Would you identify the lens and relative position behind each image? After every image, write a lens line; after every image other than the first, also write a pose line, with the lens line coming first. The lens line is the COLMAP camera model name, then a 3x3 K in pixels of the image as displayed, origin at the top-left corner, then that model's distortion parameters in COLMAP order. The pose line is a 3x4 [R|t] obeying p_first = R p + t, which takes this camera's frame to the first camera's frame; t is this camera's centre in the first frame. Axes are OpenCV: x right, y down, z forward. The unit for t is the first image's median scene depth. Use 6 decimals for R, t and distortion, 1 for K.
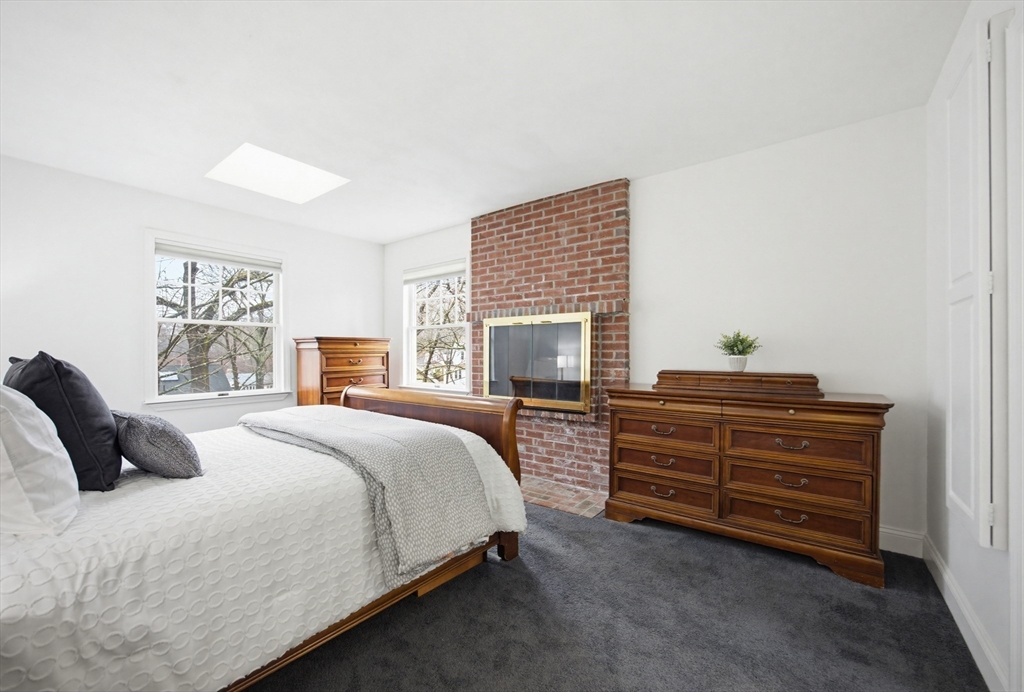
lens RADIAL K [[405.1, 0, 512.5], [0, 405.1, 357.7], [0, 0, 1]] dist [-0.009971, 0.000220]
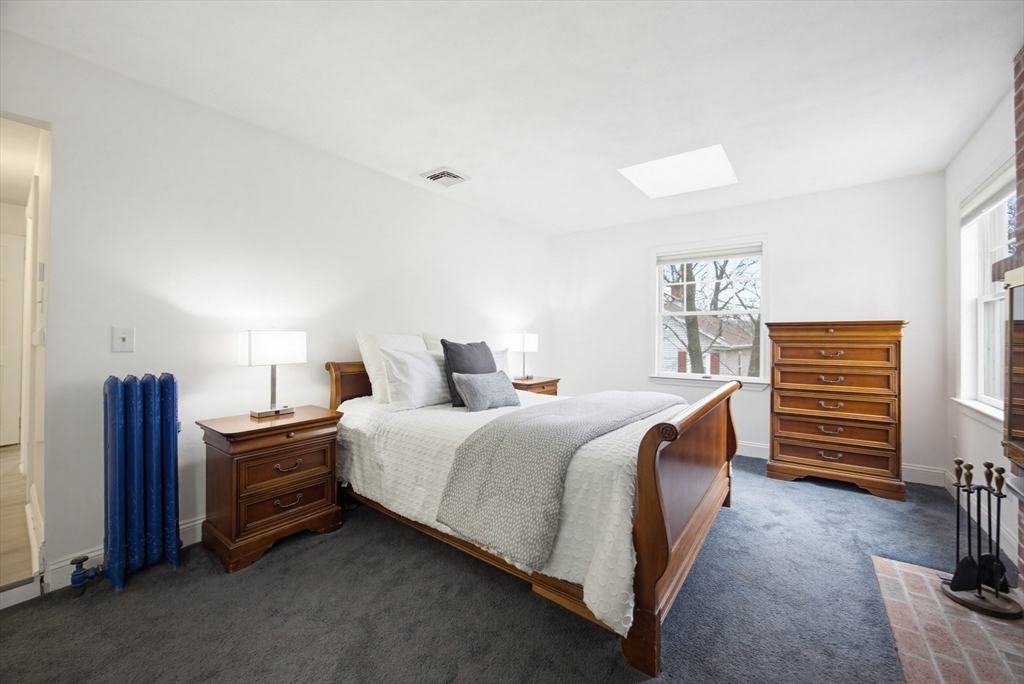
lens RADIAL K [[386.9, 0, 513.7], [0, 386.9, 333.7], [0, 0, 1]] dist [-0.029275, 0.008400]
pose [[0.000820, -0.001829, -0.999998, 0.378376], [-0.017566, 0.999844, -0.001843, -0.018937], [0.999845, 0.017567, 0.000788, 0.504962]]
